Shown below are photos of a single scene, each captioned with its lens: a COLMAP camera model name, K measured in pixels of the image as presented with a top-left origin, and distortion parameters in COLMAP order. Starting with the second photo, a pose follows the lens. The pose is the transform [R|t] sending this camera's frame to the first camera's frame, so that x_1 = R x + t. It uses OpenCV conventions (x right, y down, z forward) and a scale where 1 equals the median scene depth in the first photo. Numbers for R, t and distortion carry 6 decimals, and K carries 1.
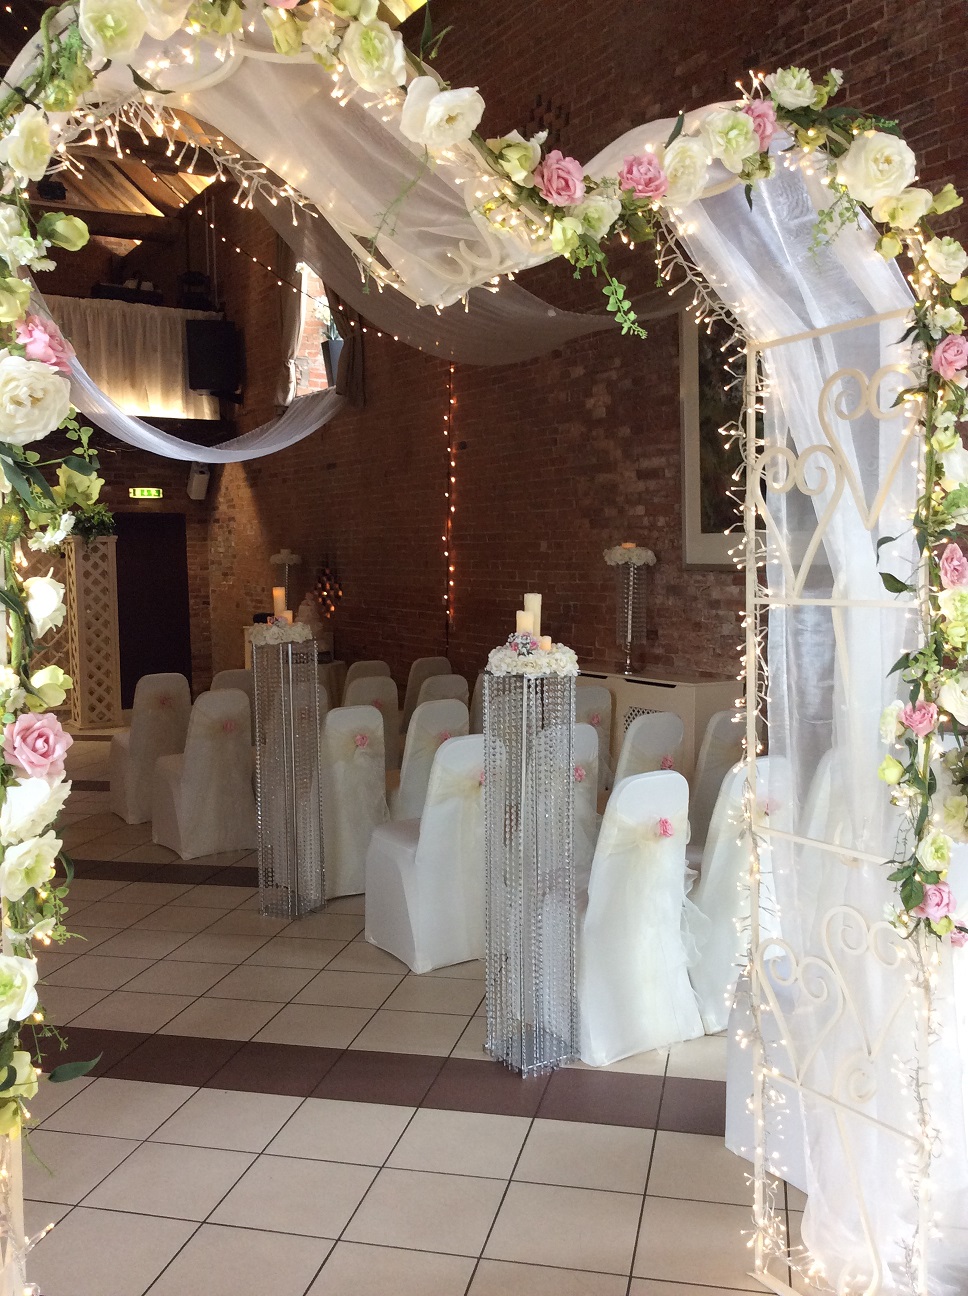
lens RADIAL K [[1174.1, 0, 477.4], [0, 1174.1, 665.5], [0, 0, 1]] dist [0.068129, -0.015313]
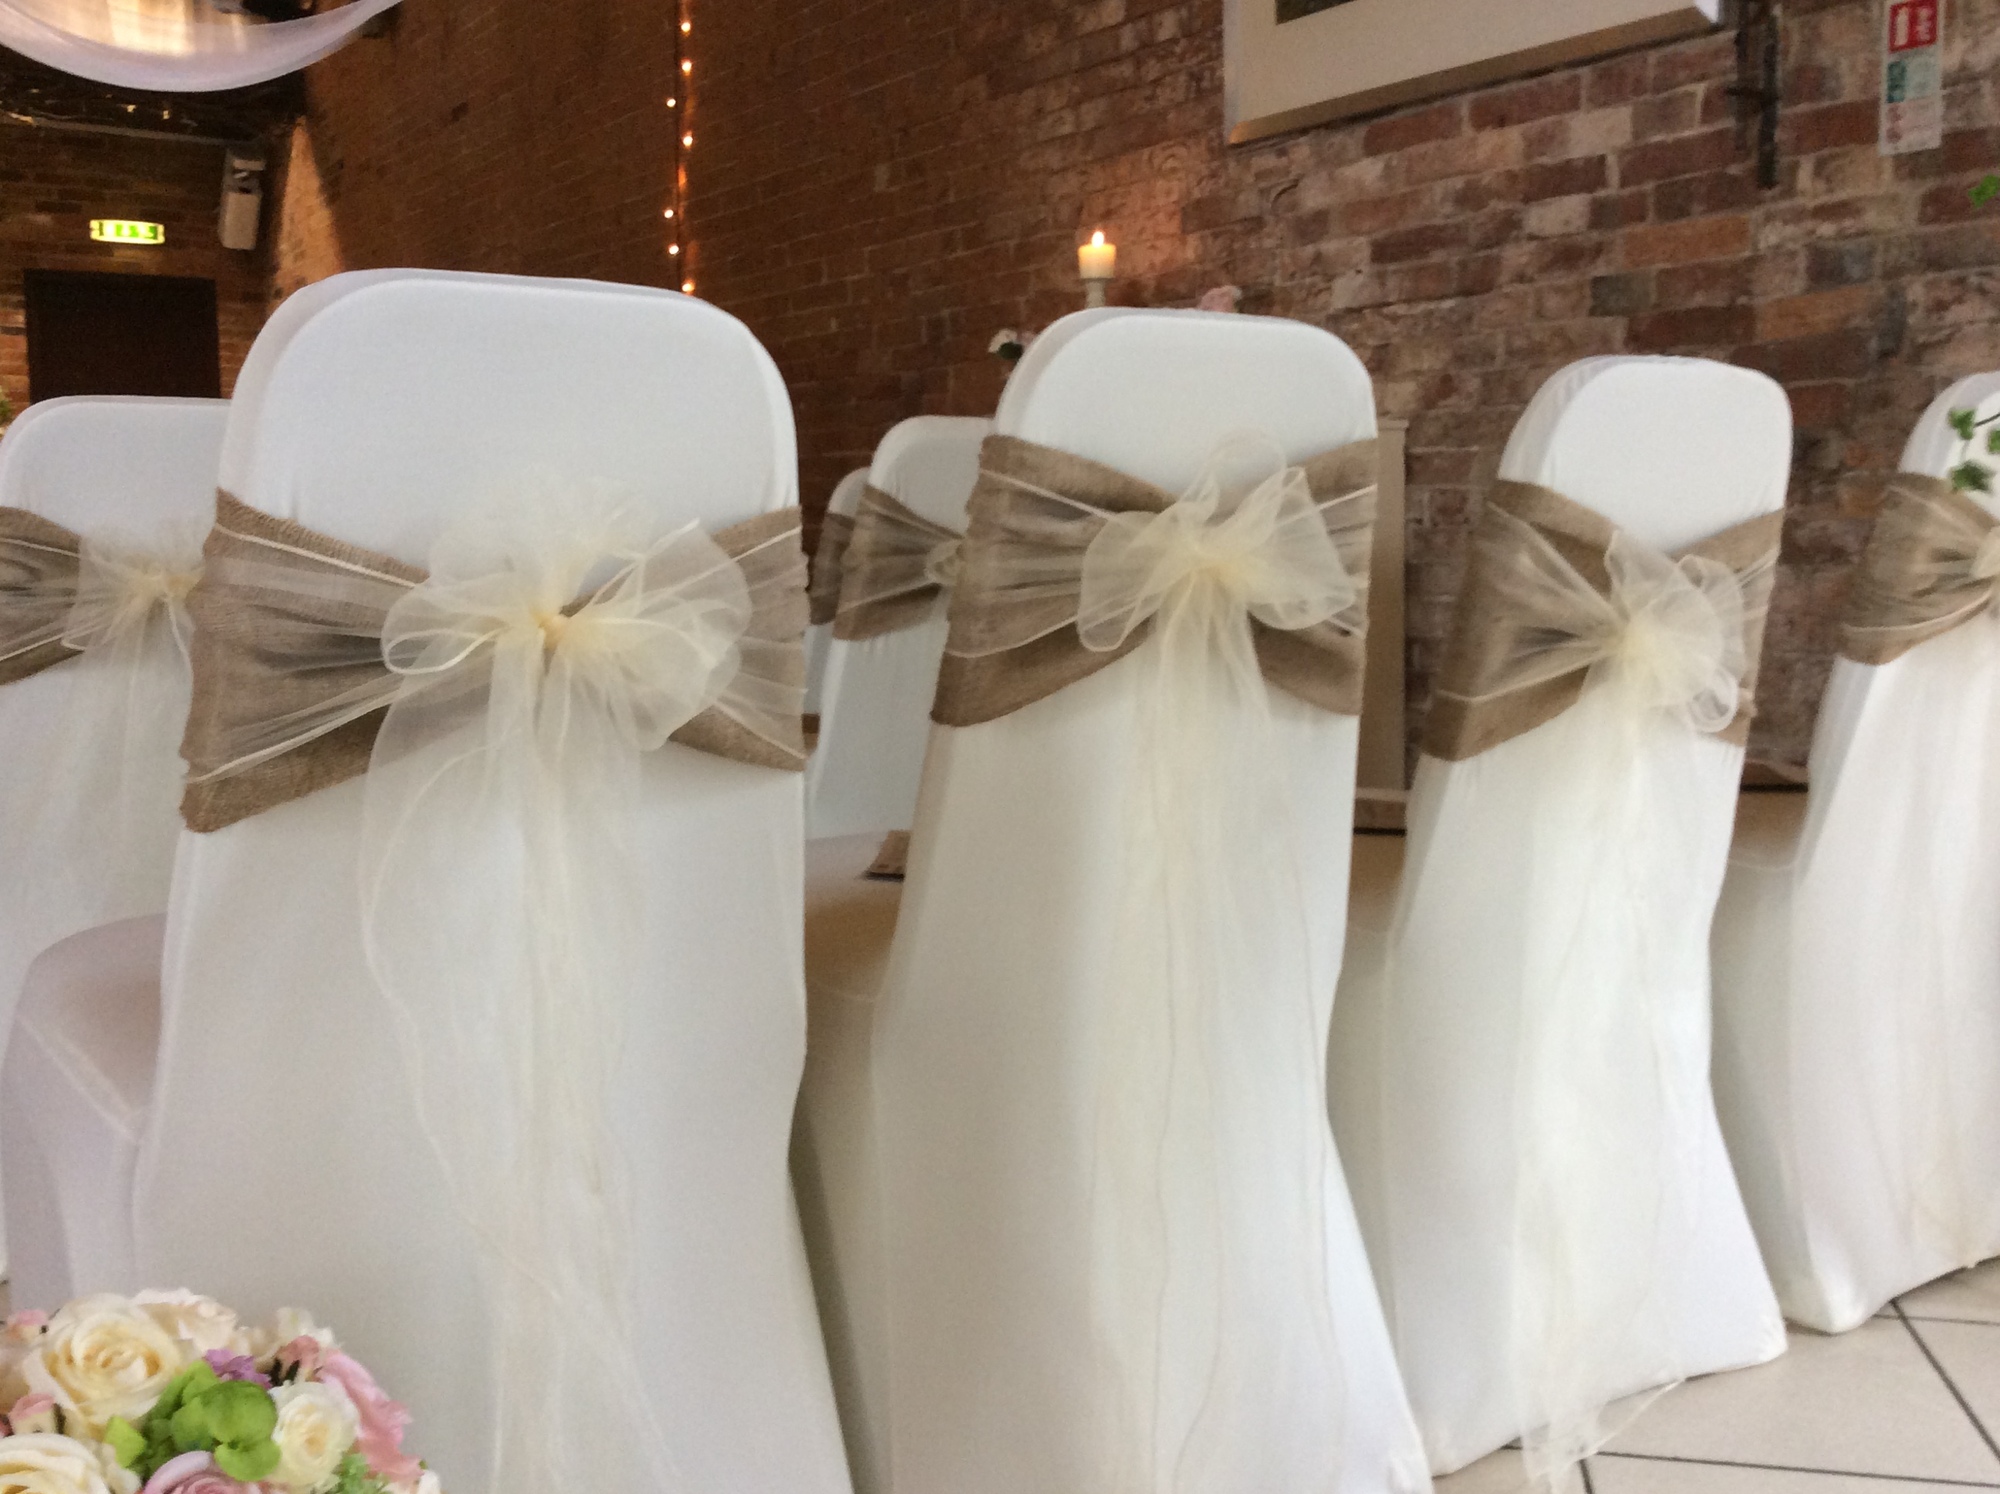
lens RADIAL K [[1840.7, 0, 1005.1], [0, 1840.7, 773.3], [0, 0, 1]] dist [0.114349, -0.246361]
pose [[0.998751, 0.003097, 0.049874, 0.050079], [-0.004864, 0.999363, 0.035357, 0.057602], [-0.049733, -0.035556, 0.998129, 0.268746]]
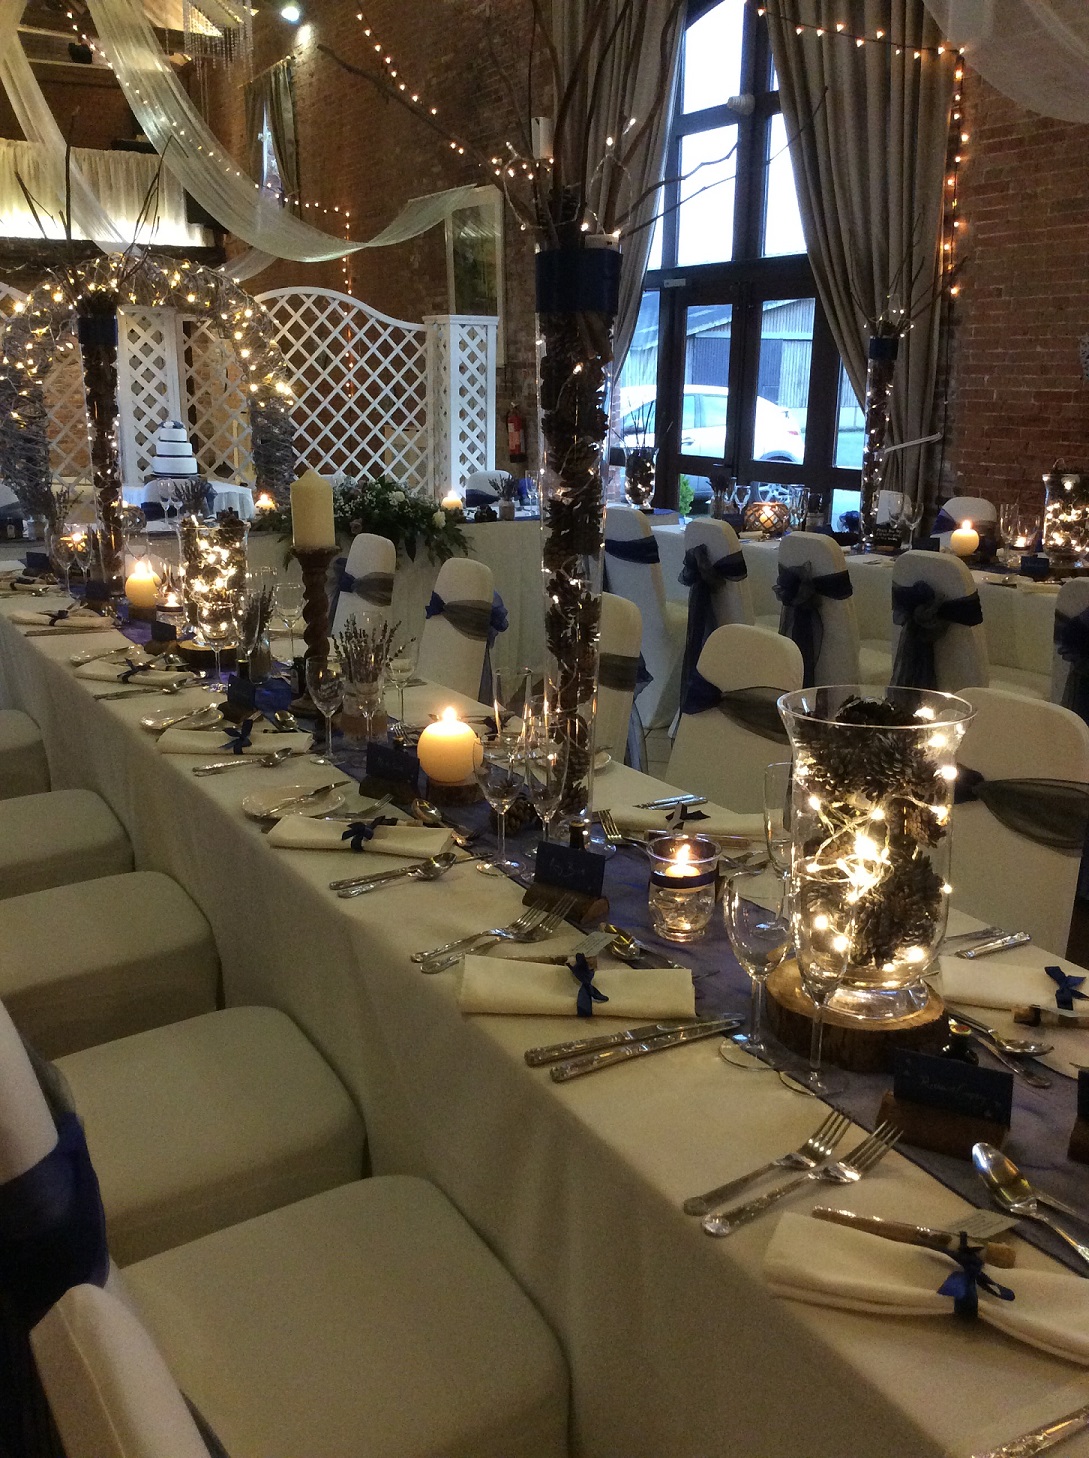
lens RADIAL K [[1357.7, 0, 544.5], [0, 1357.7, 729.0], [0, 0, 1]] dist [0.062104, -0.097422]
pose [[0.999220, 0.029299, -0.026473, 0.240936], [-0.024566, 0.986126, 0.164171, 0.072184], [0.030916, -0.163393, 0.986077, -0.668587]]
